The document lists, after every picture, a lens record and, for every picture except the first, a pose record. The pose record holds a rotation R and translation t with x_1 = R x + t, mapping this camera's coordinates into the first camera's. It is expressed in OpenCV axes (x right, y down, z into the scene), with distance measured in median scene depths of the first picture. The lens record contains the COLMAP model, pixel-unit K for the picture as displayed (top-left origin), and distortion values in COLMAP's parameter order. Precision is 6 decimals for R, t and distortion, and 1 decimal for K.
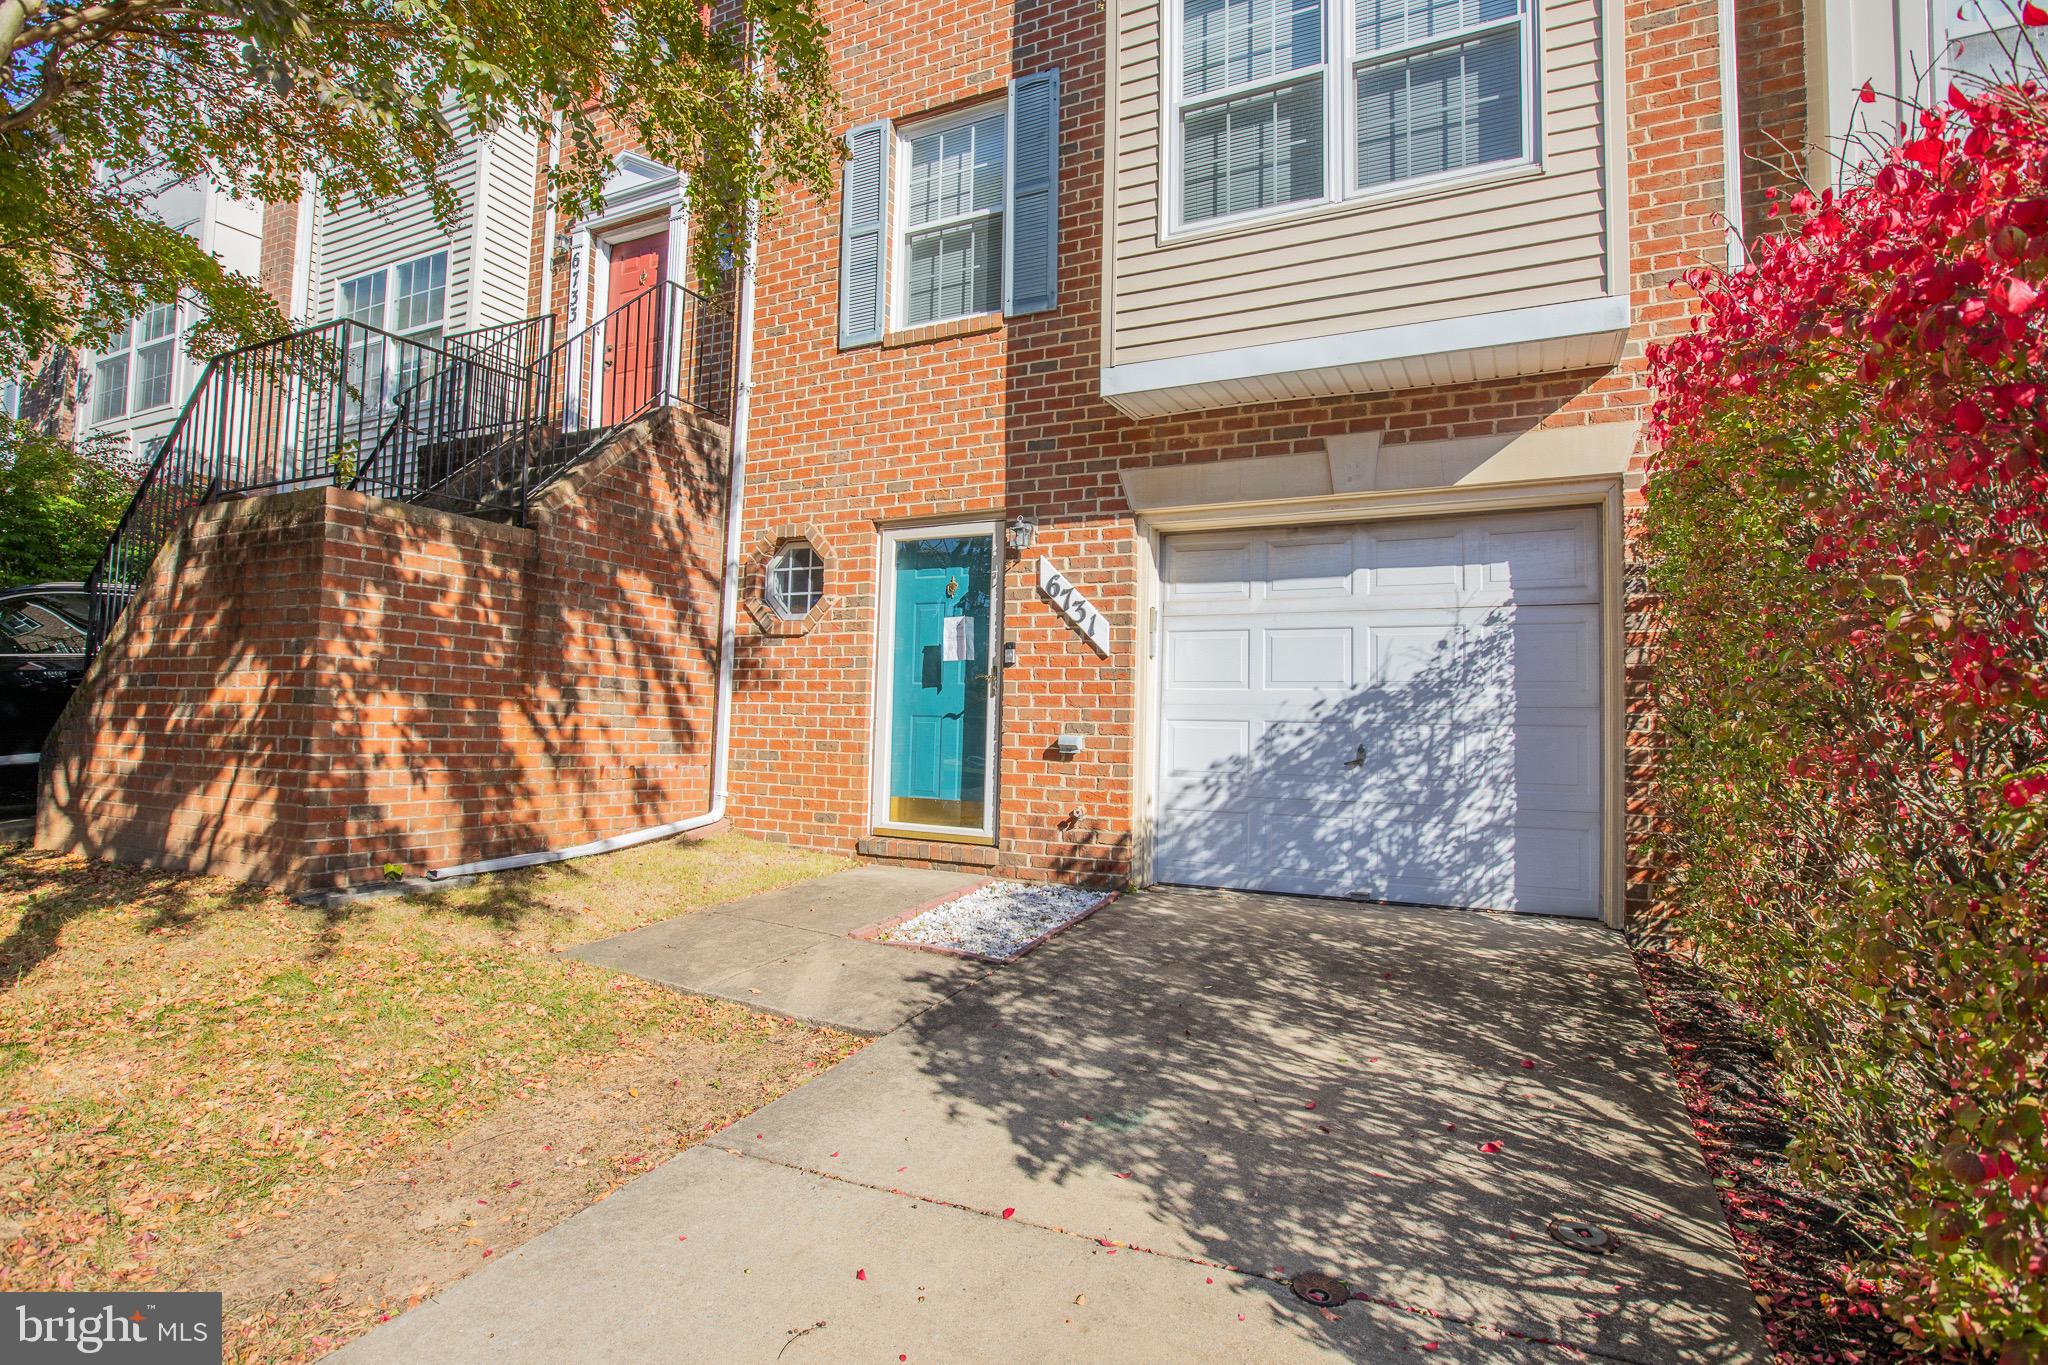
lens RADIAL K [[1008.0, 0, 1073.9], [0, 1008.0, 678.0], [0, 0, 1]] dist [-0.082051, 0.125619]
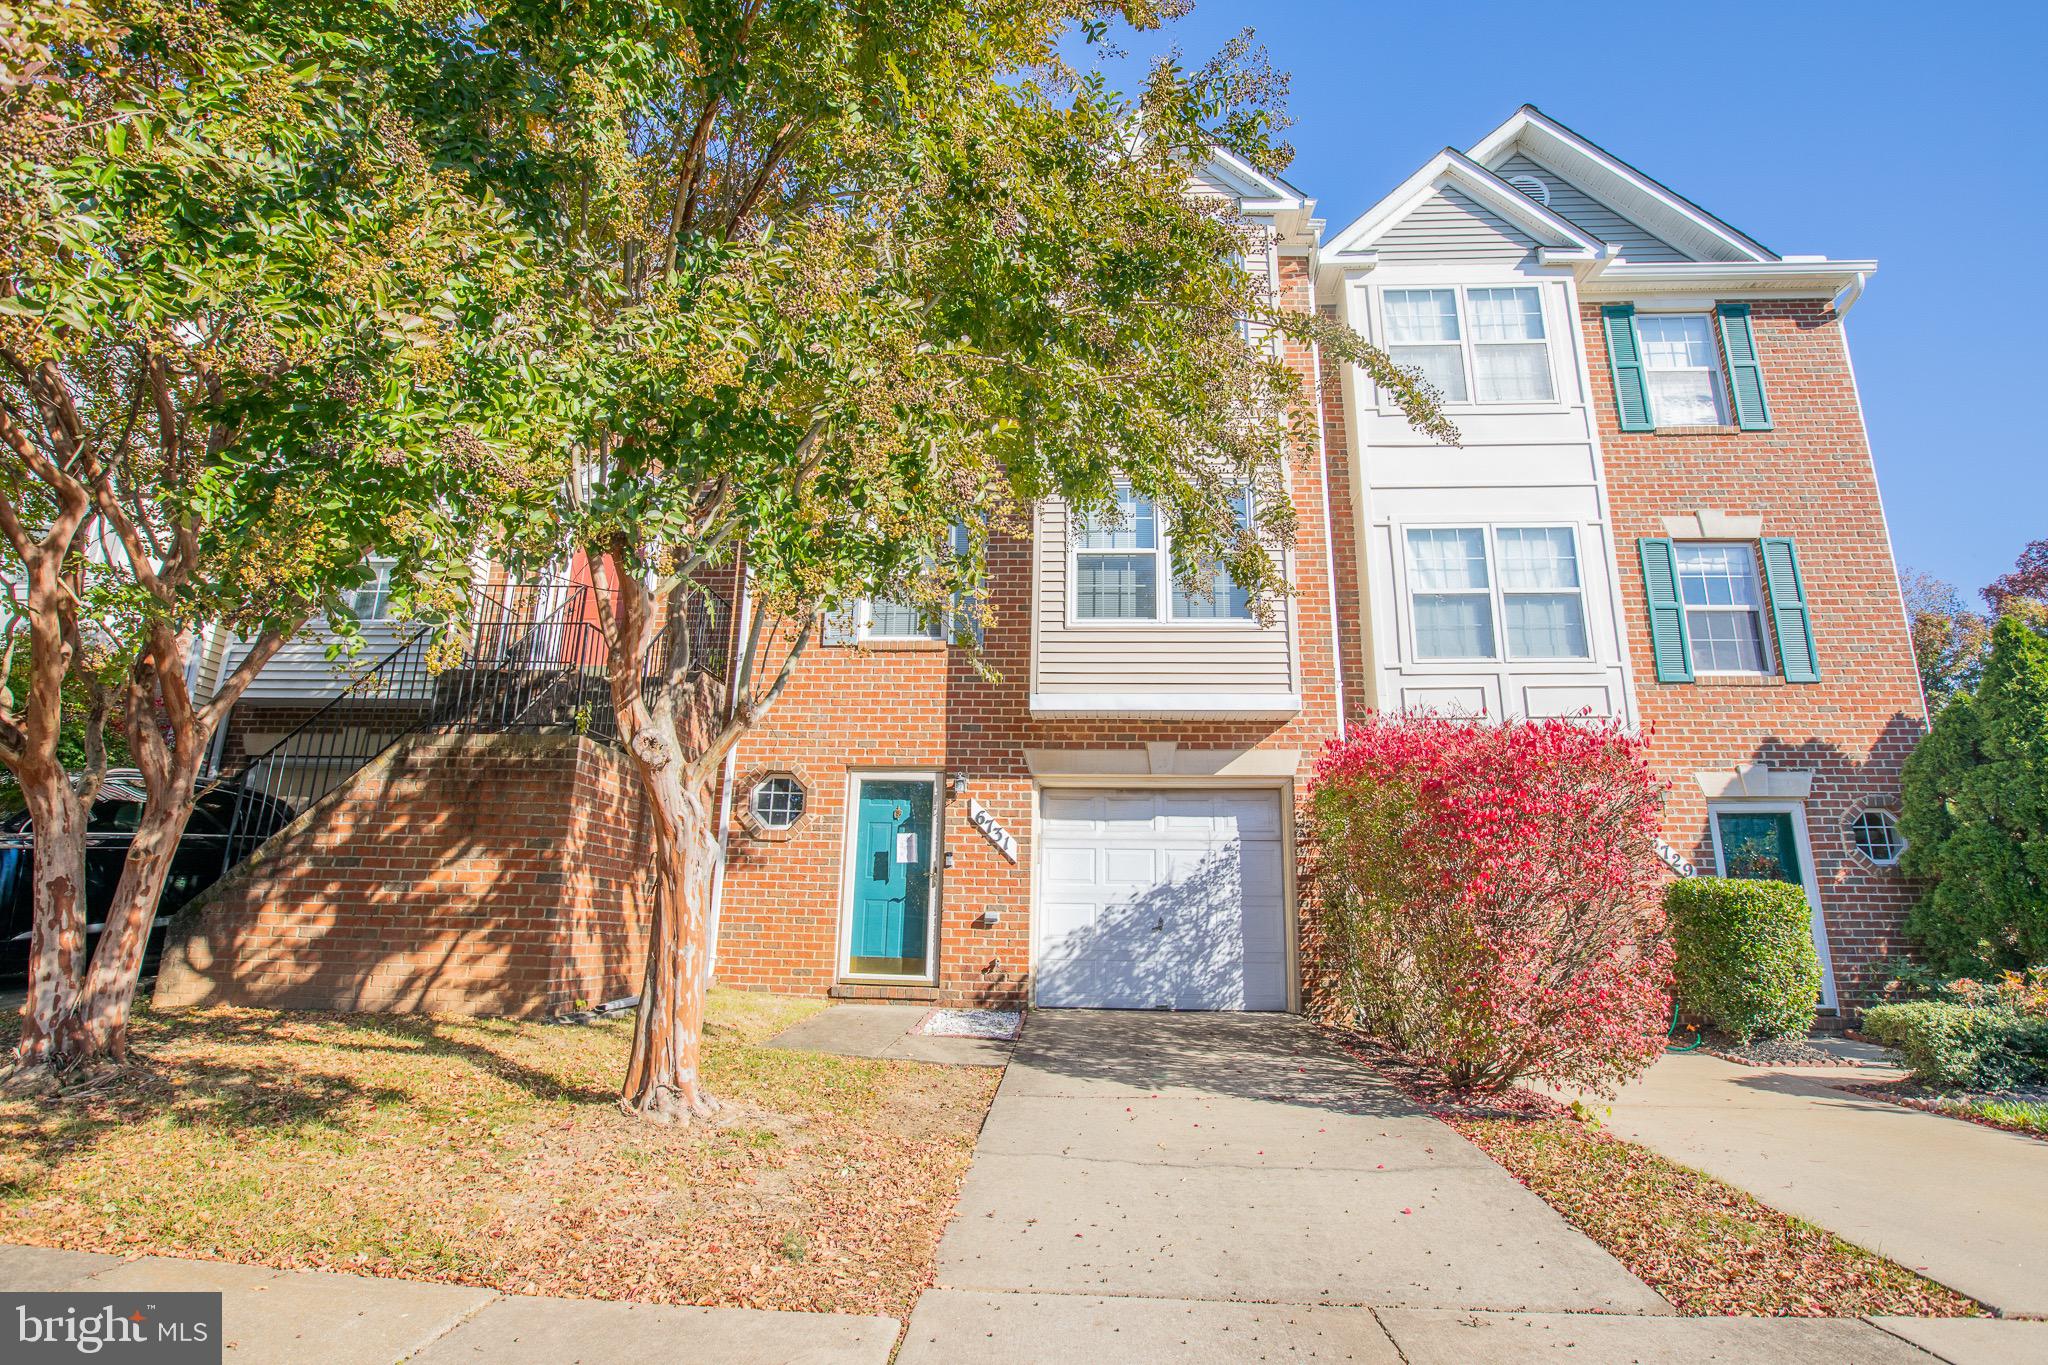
lens RADIAL K [[1008.0, 0, 1073.9], [0, 1008.0, 678.0], [0, 0, 1]] dist [-0.082051, 0.125619]
pose [[0.915213, 0.094292, 0.391782, -0.542920], [-0.017483, 0.980614, -0.195169, 0.000625], [-0.402590, 0.171772, 0.899119, -0.547334]]
